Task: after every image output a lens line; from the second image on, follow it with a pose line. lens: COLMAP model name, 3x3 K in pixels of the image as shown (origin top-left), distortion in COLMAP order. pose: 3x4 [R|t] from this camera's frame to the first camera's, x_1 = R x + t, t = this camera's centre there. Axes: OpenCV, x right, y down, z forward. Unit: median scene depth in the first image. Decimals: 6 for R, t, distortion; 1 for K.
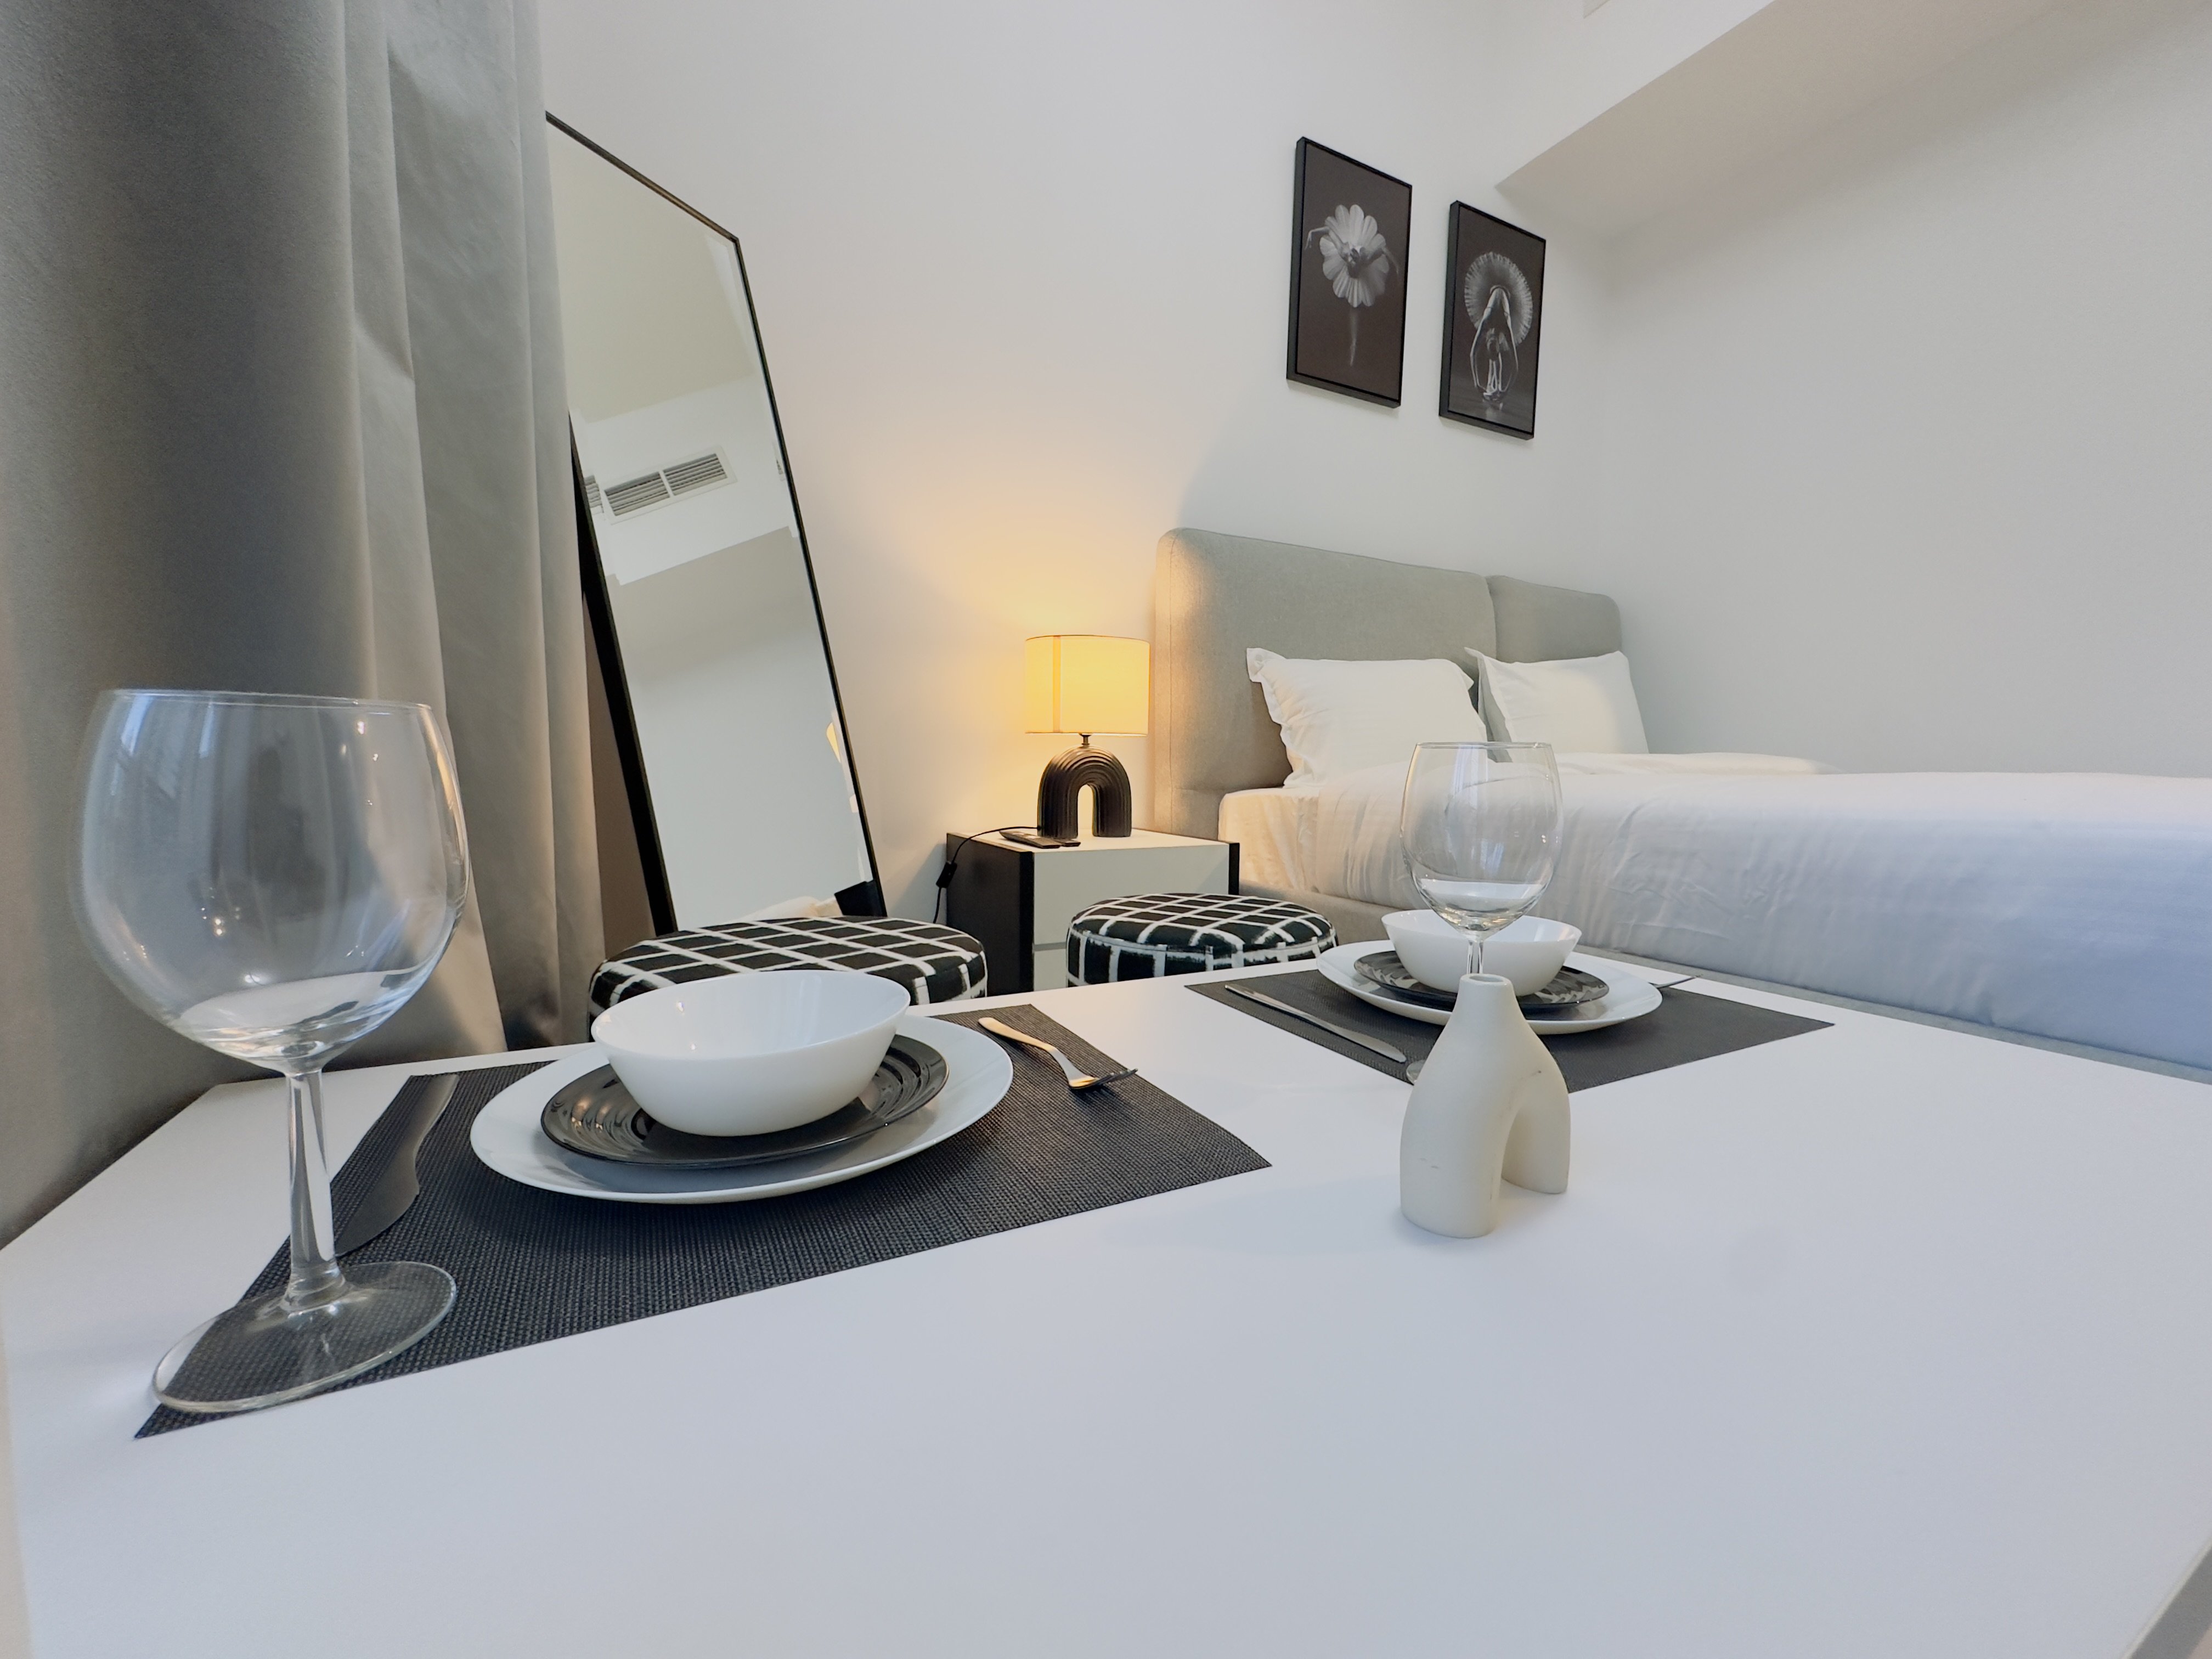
lens RADIAL K [[887.0, 0, 1108.8], [0, 887.0, 832.6], [0, 0, 1]] dist [0.000235, 0.000157]
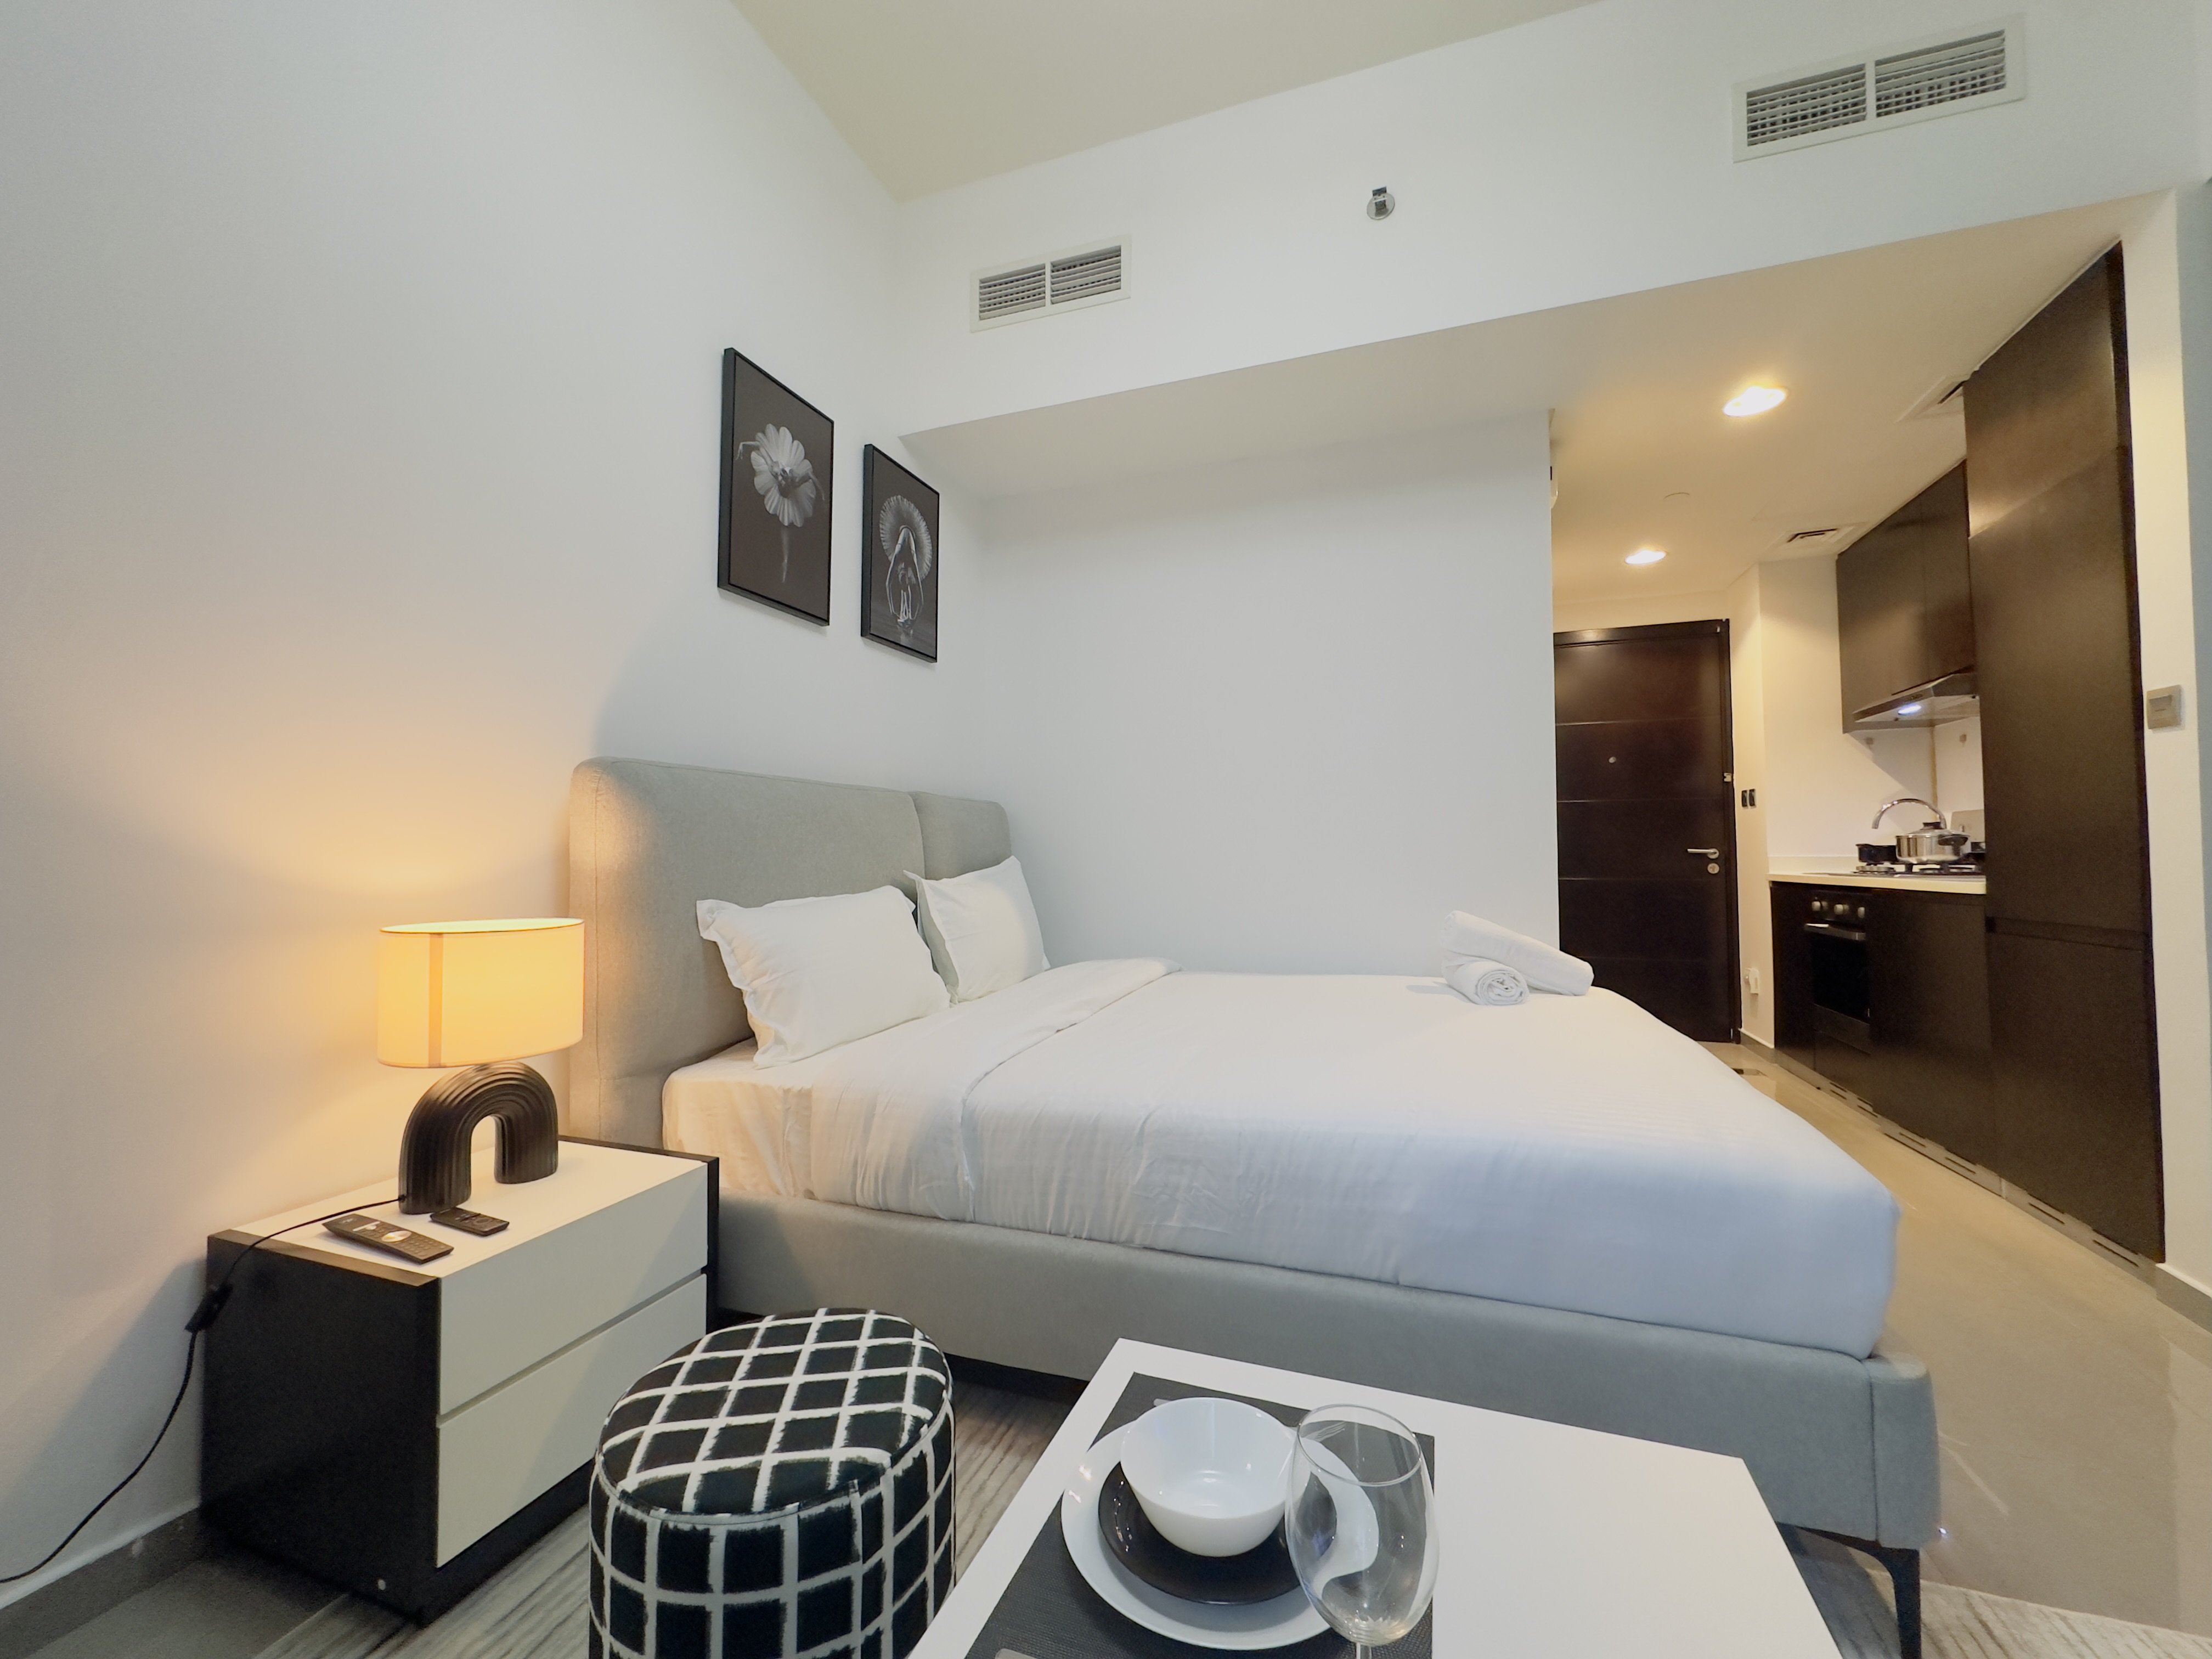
lens RADIAL K [[887.0, 0, 1111.7], [0, 887.0, 825.7], [0, 0, 1]] dist [0.000235, 0.000157]
pose [[0.743320, 0.003656, 0.668926, -0.119804], [0.066600, 0.994612, -0.079443, -0.182099], [-0.665613, 0.103602, 0.739071, 0.083952]]
